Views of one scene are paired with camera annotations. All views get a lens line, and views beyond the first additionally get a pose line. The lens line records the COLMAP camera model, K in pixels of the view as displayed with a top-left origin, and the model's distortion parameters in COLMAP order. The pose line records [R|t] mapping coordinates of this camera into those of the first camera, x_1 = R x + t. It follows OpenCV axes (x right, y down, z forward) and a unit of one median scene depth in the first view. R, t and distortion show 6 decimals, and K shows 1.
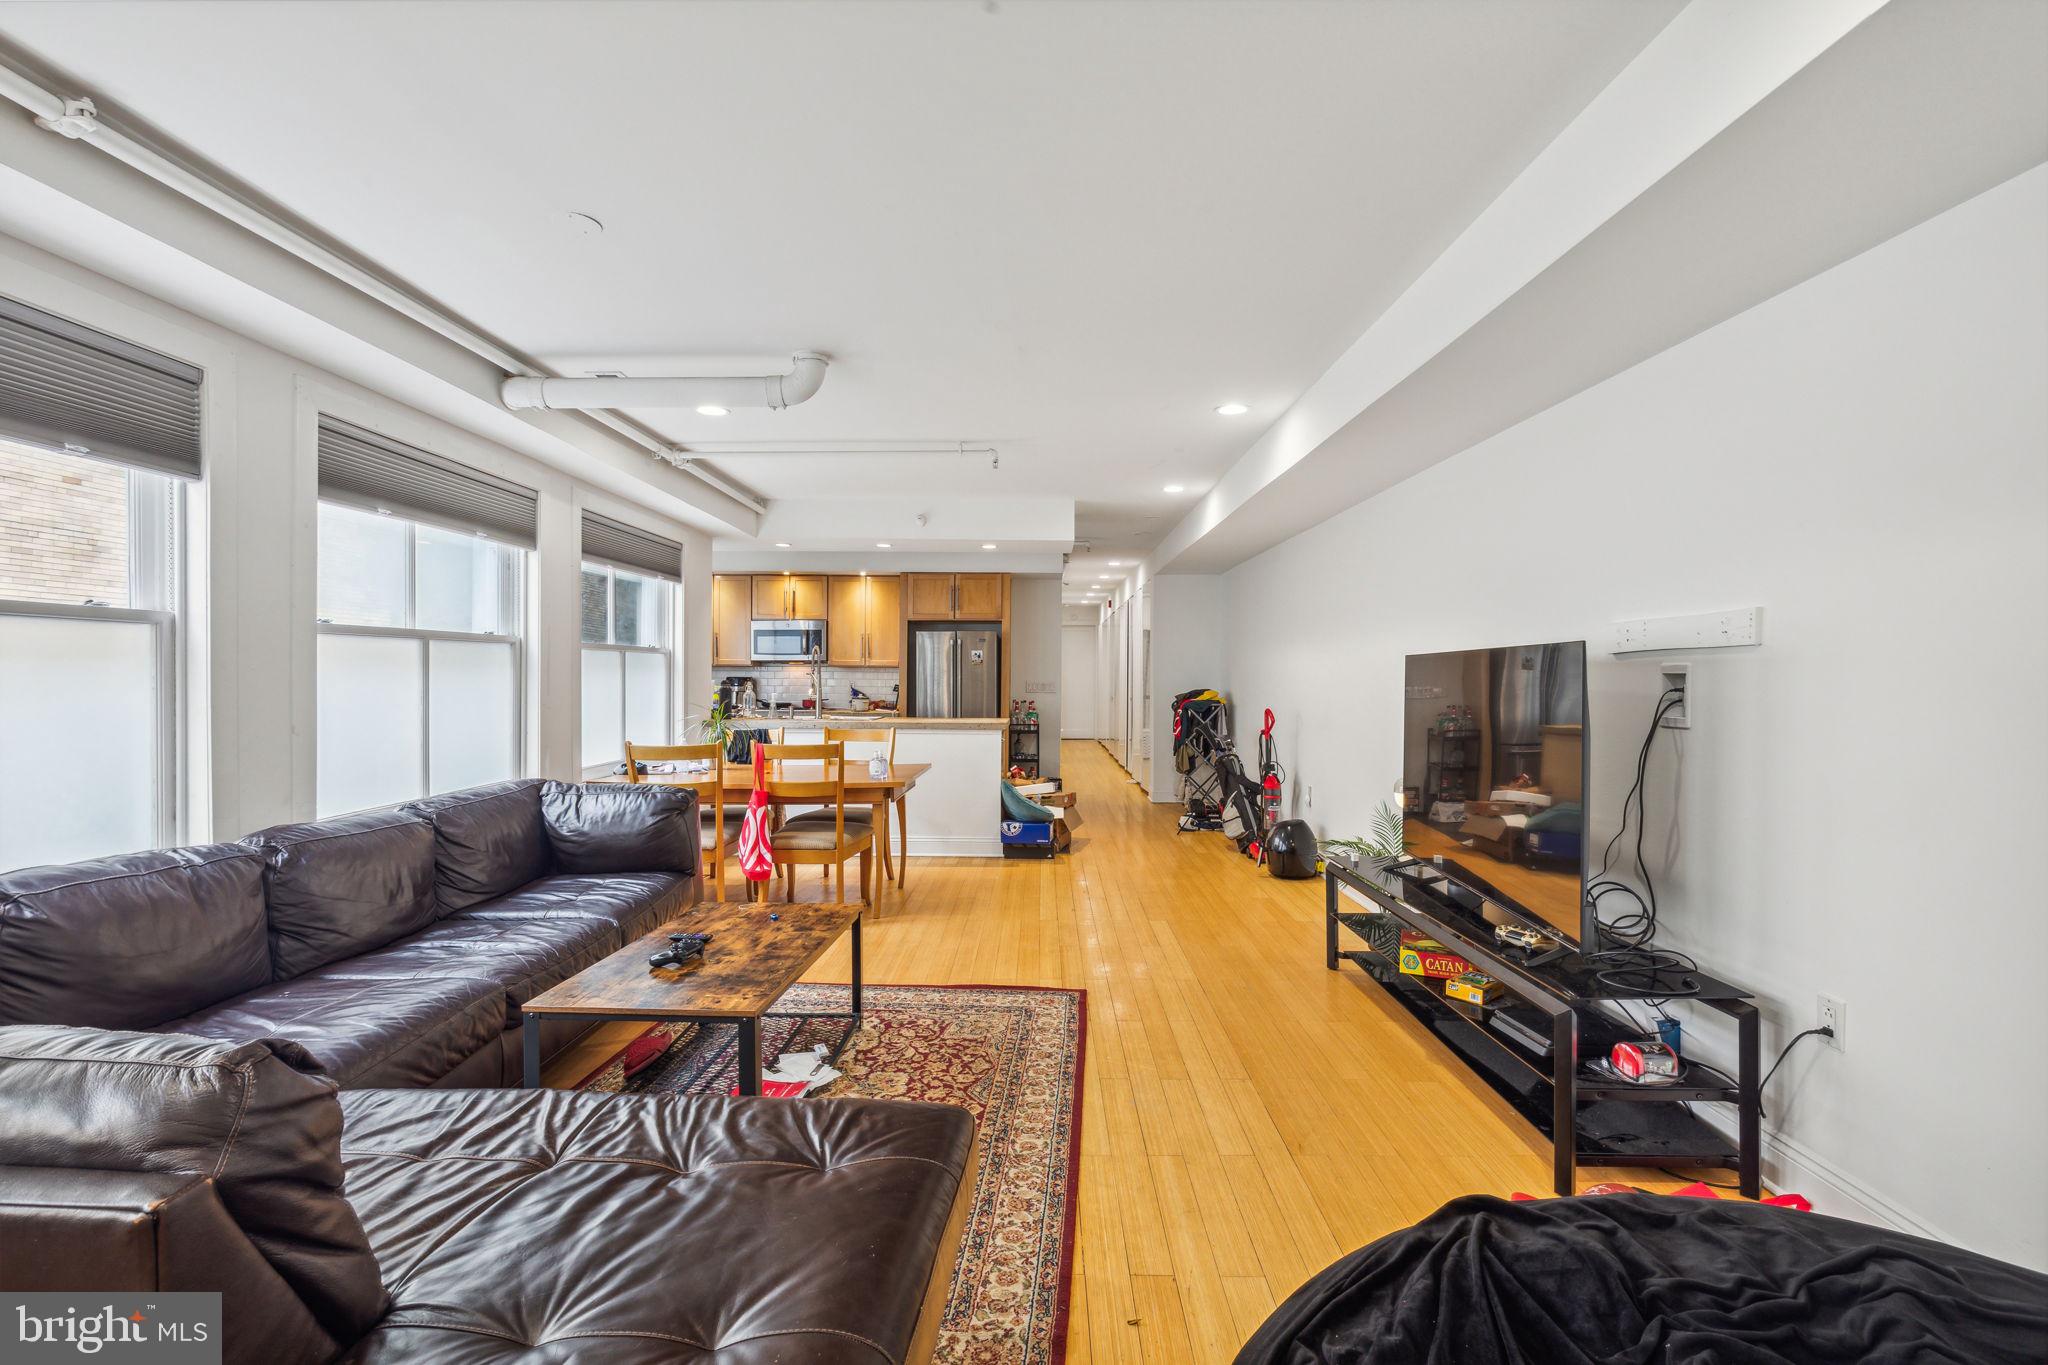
lens RADIAL K [[926.6, 0, 1025.3], [0, 926.6, 679.5], [0, 0, 1]] dist [-0.002463, -0.000576]
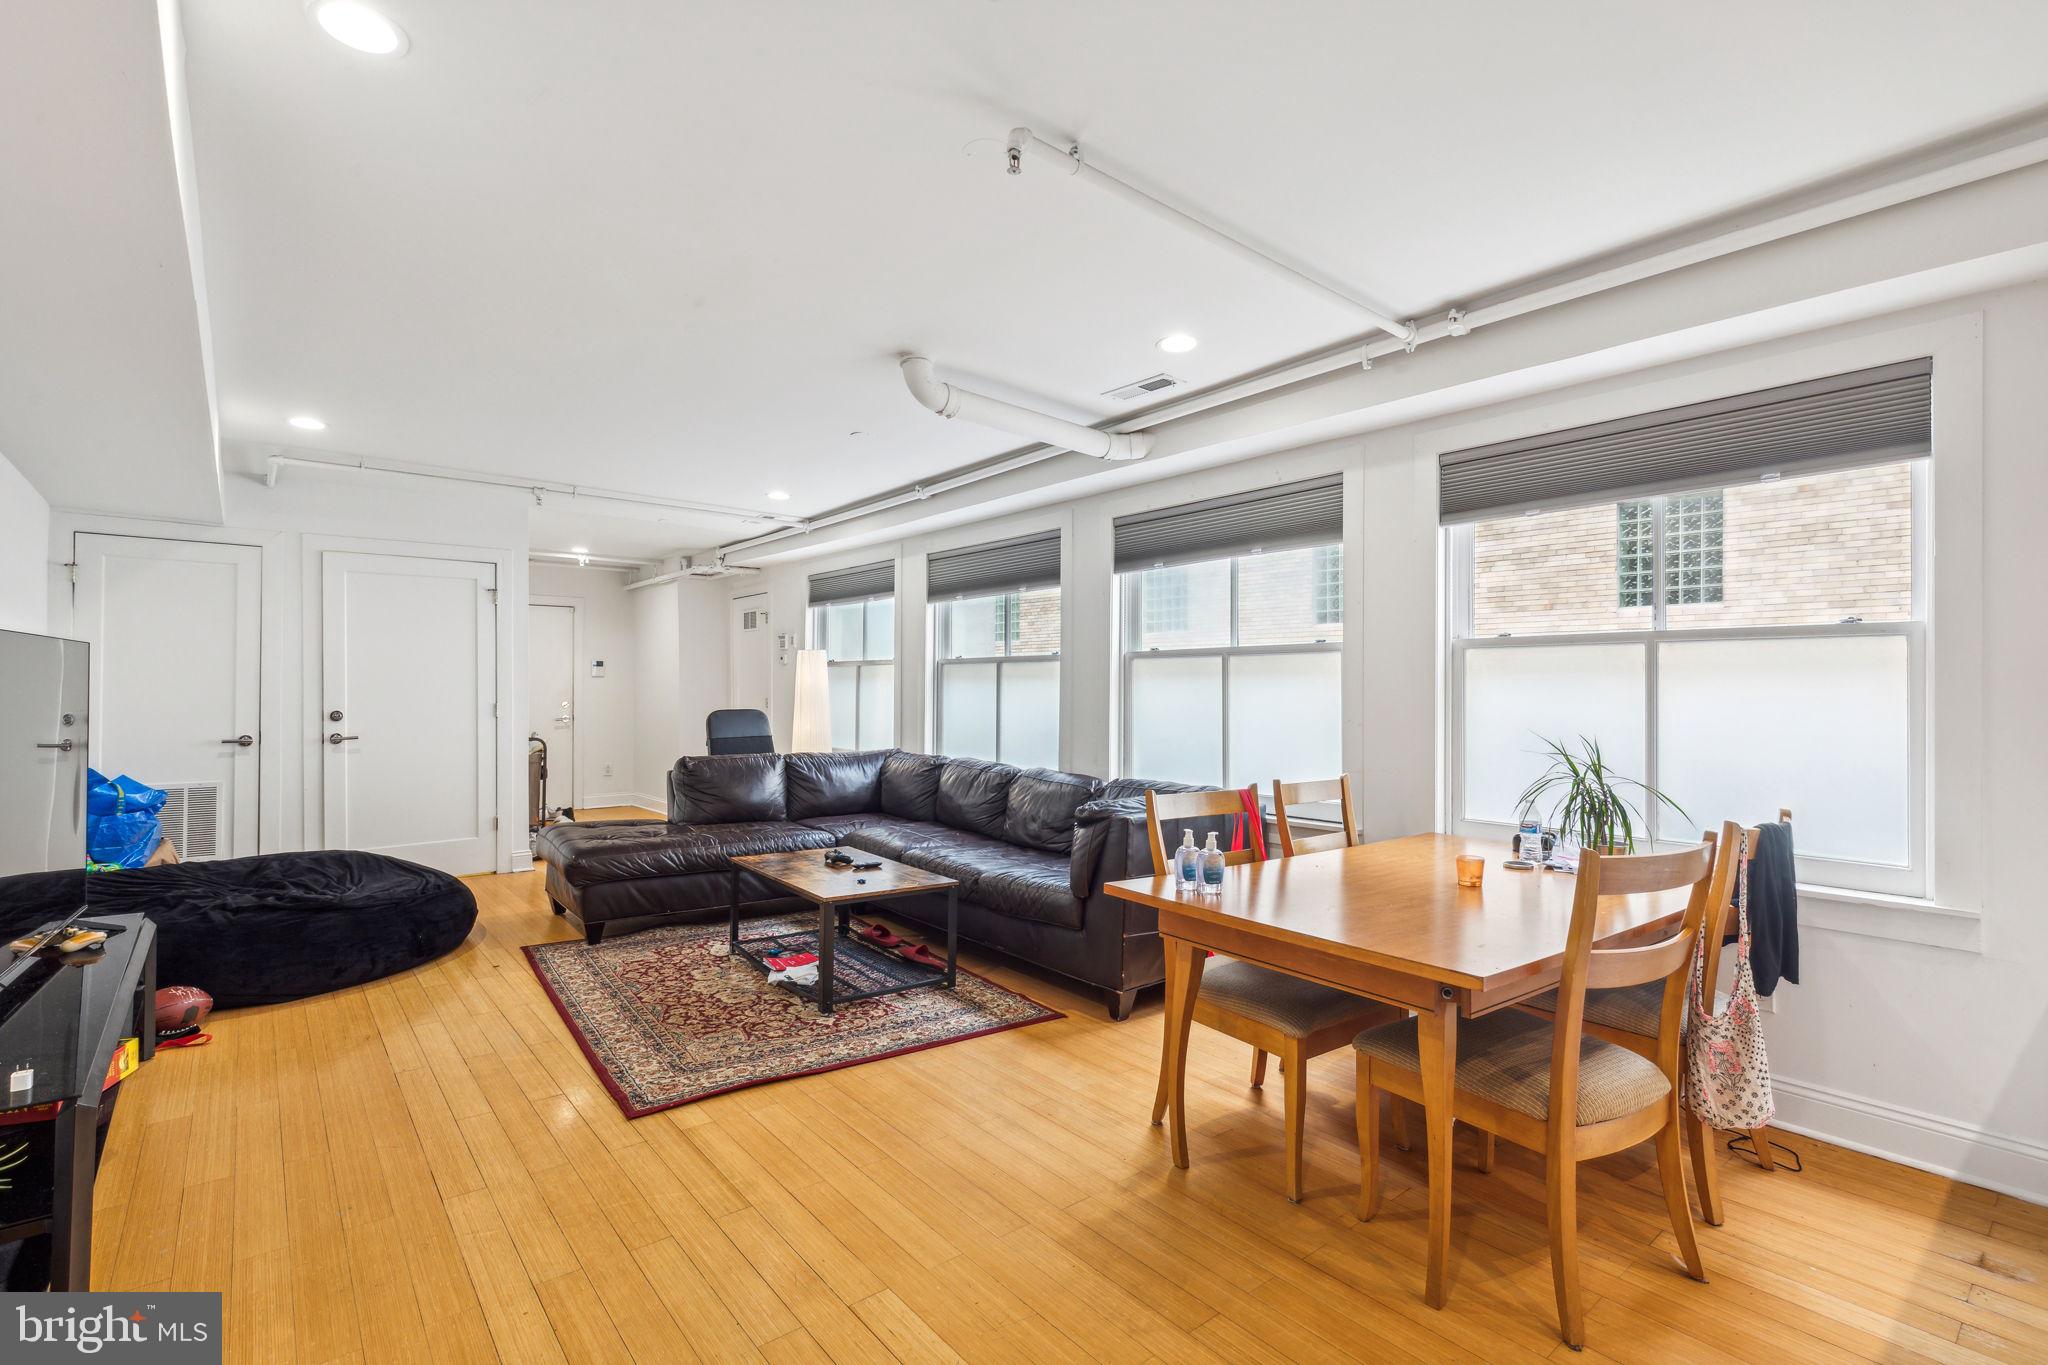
lens RADIAL K [[926.6, 0, 1035.3], [0, 926.6, 688.5], [0, 0, 1]] dist [-0.002463, -0.000576]
pose [[-0.753759, -0.012812, -0.657026, 0.352896], [-0.014094, 0.999895, -0.003330, 0.005200], [0.656999, 0.006750, -0.753861, 2.036479]]
